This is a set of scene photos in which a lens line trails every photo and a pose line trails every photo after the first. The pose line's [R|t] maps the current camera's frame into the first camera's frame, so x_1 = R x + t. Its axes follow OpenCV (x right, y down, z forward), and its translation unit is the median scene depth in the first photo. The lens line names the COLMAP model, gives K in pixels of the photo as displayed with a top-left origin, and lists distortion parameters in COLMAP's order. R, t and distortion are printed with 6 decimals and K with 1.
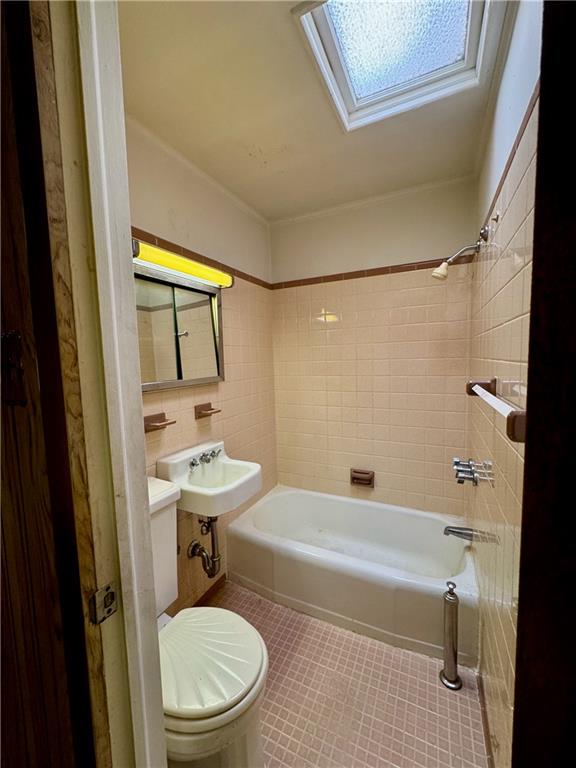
lens RADIAL K [[306.6, 0, 288.4], [0, 306.6, 385.0], [0, 0, 1]] dist [-0.000712, -0.000193]
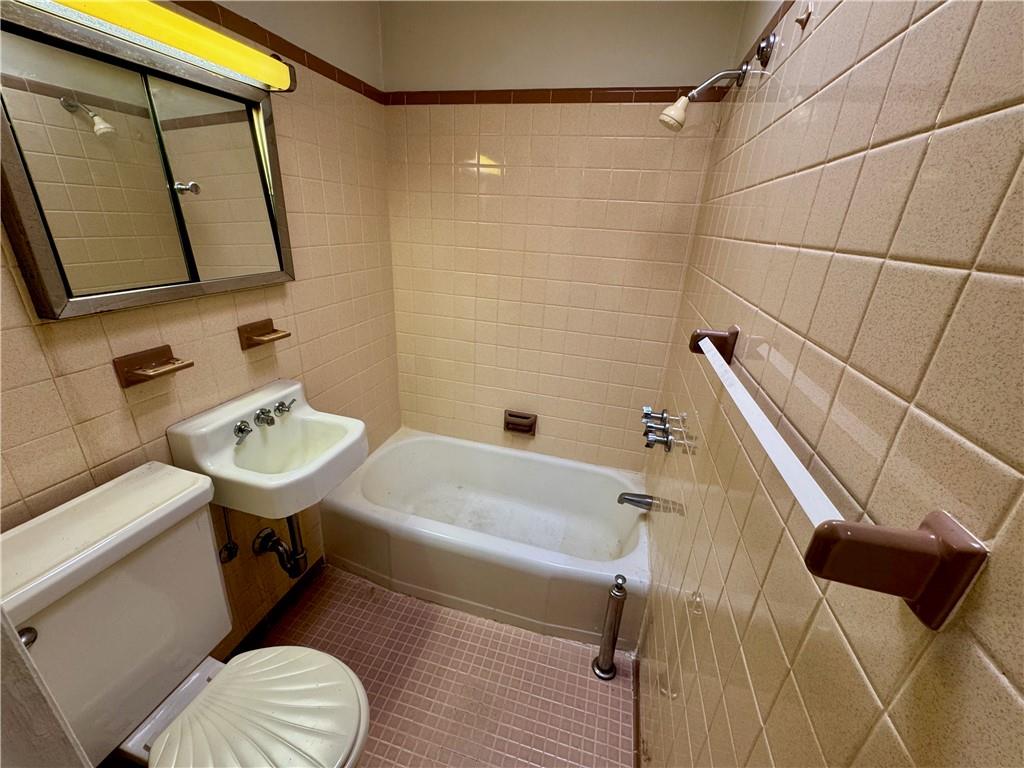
lens RADIAL K [[408.8, 0, 511.3], [0, 408.8, 381.4], [0, 0, 1]] dist [-0.000712, -0.000193]
pose [[0.980639, 0.005605, 0.195742, 0.044097], [-0.062345, 0.956514, 0.284947, -0.086541], [-0.185633, -0.291634, 0.938344, 0.184006]]
